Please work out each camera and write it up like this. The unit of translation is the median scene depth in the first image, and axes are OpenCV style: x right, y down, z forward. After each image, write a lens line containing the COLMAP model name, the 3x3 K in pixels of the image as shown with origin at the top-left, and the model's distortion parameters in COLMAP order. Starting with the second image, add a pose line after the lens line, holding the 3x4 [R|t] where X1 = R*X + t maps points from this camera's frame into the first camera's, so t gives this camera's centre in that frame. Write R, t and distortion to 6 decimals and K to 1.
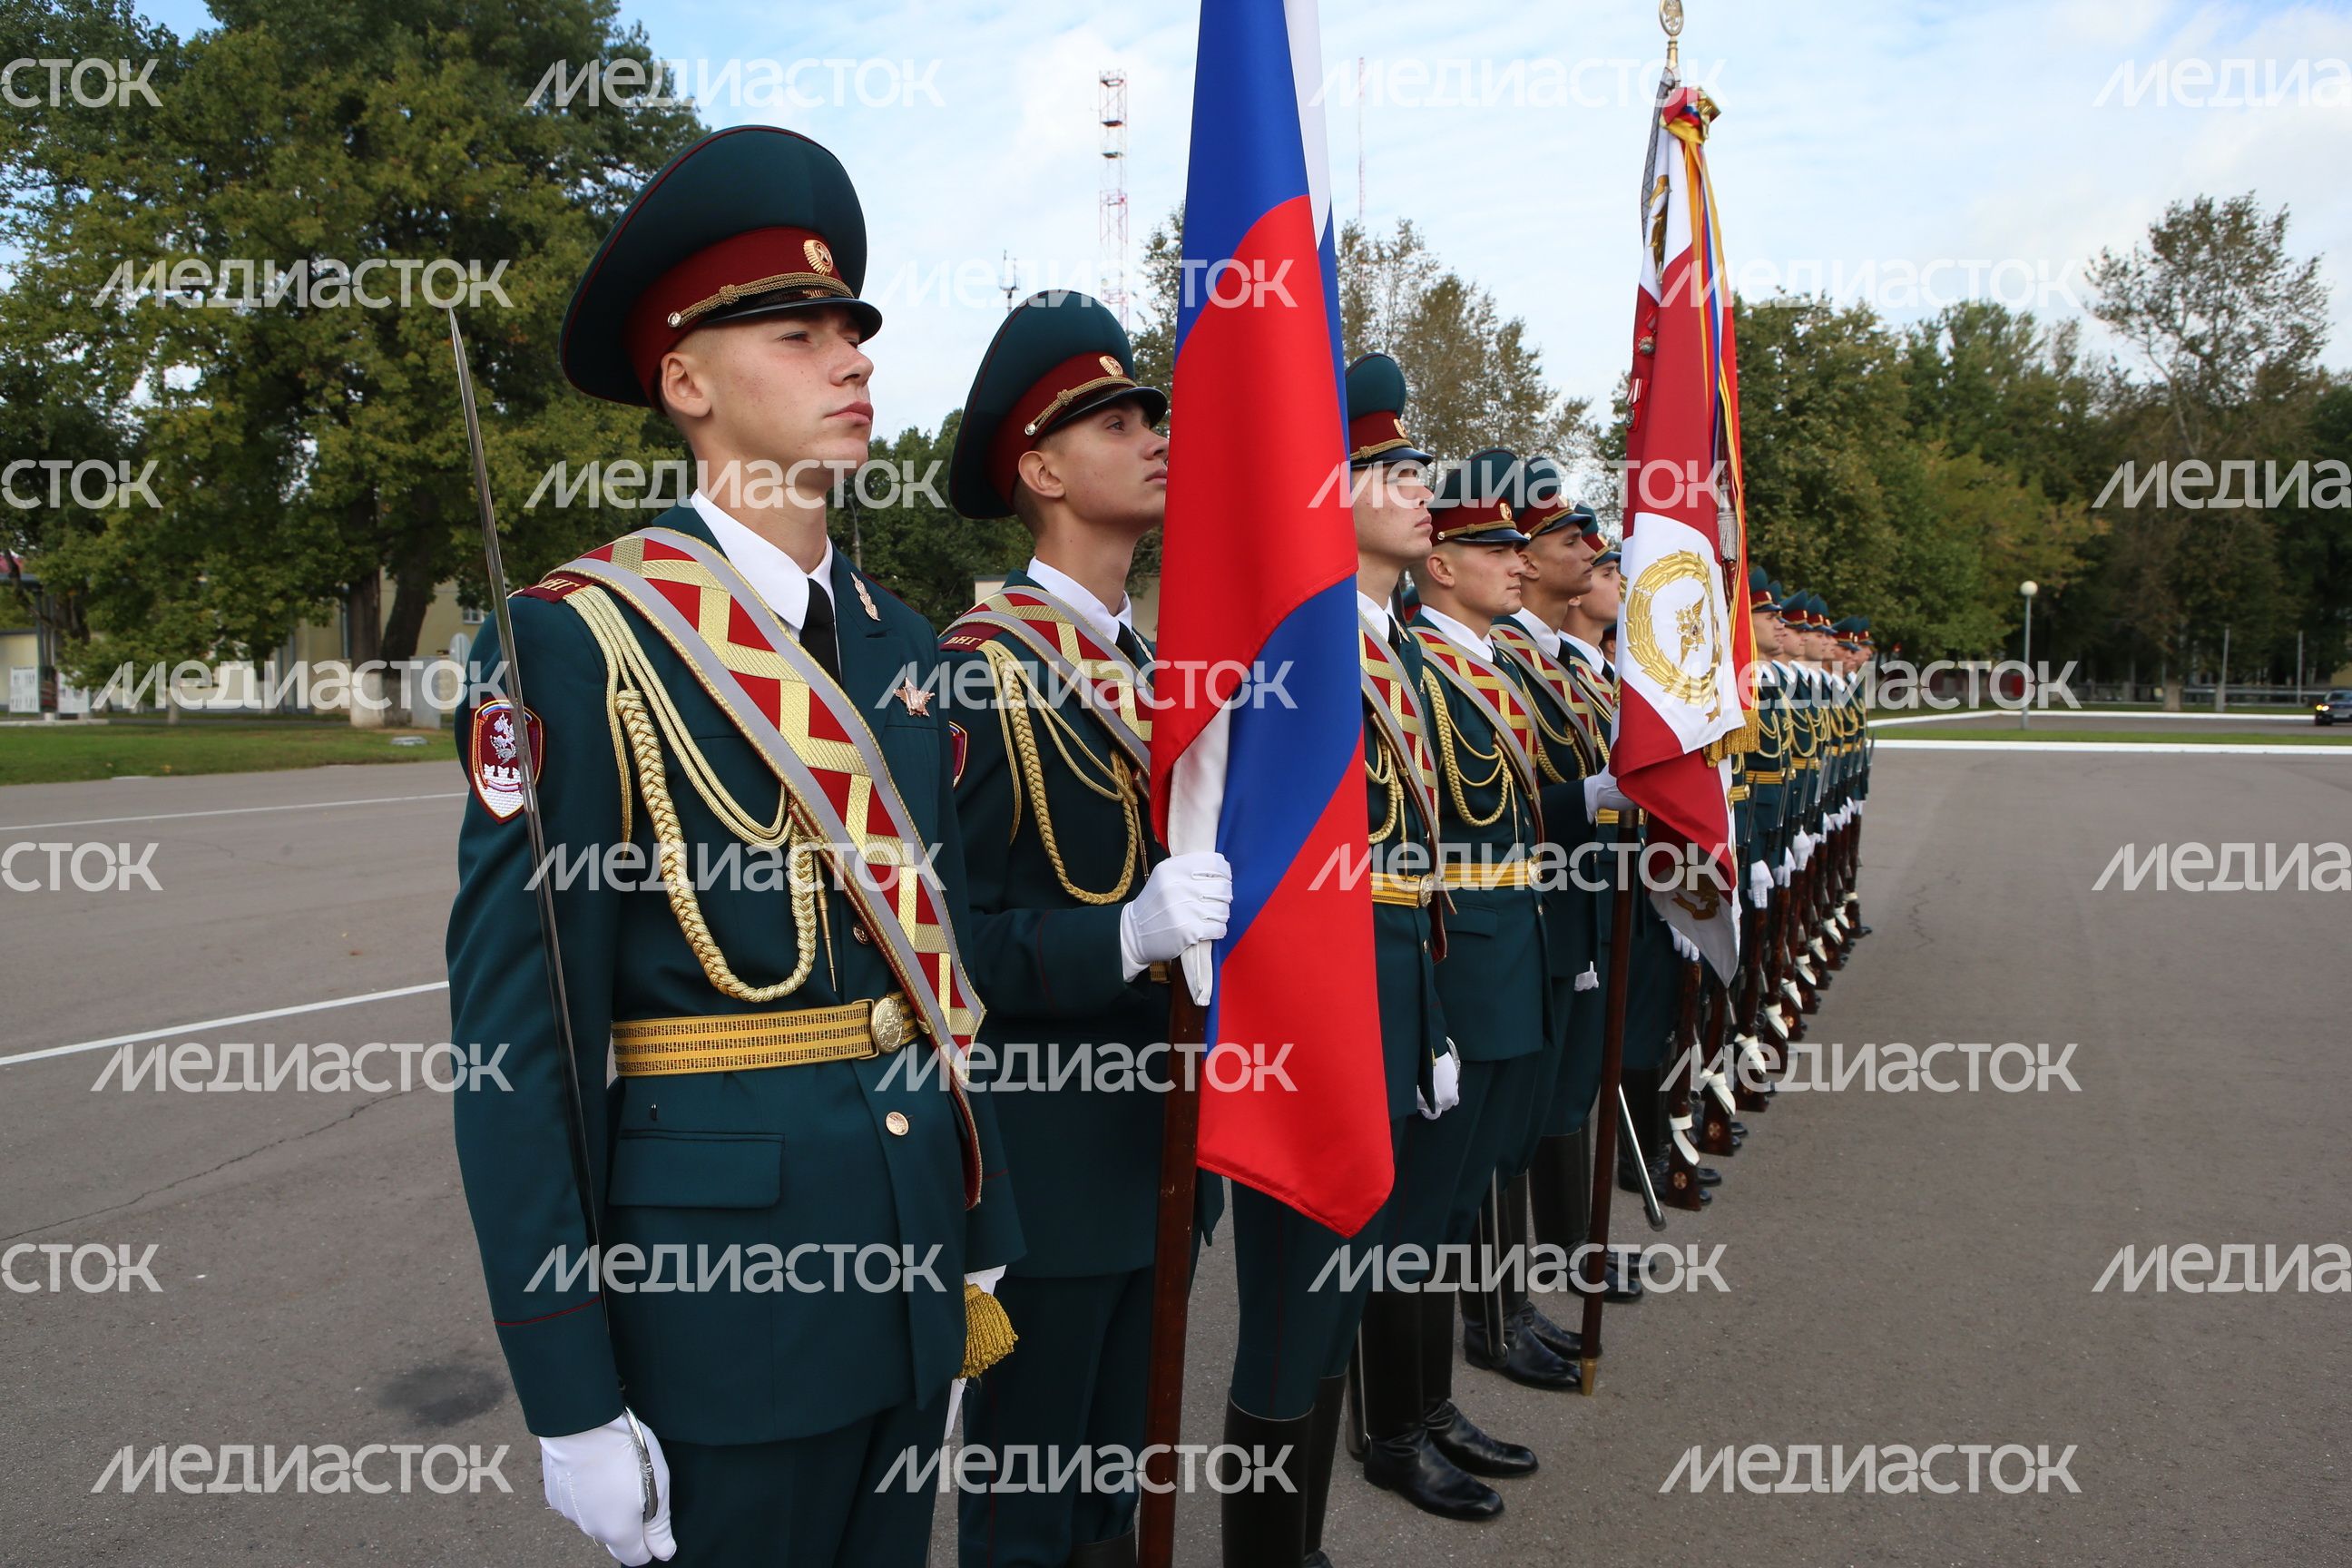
lens RADIAL K [[1853.5, 0, 1177.6], [0, 1853.5, 791.3], [0, 0, 1]] dist [0.003042, -0.001179]
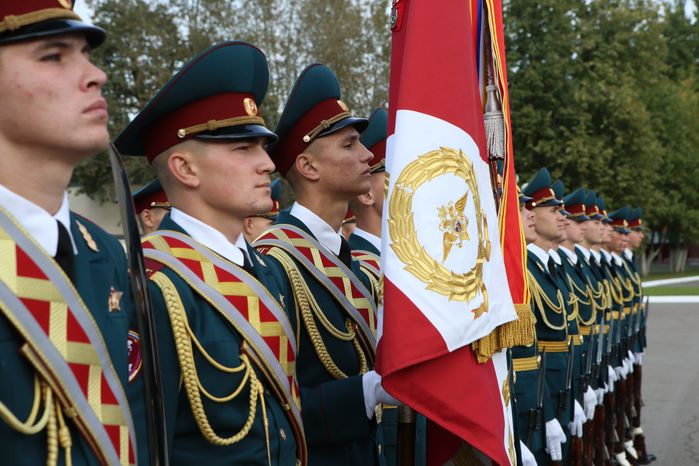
lens RADIAL K [[1339.7, 0, 356.5], [0, 1339.7, 271.7], [0, 0, 1]] dist [0.407079, 0.000000]
pose [[0.988953, -0.028082, 0.145545, 0.048359], [0.035608, 0.998146, -0.049365, -0.011621], [-0.143888, 0.054002, 0.988119, 0.117921]]
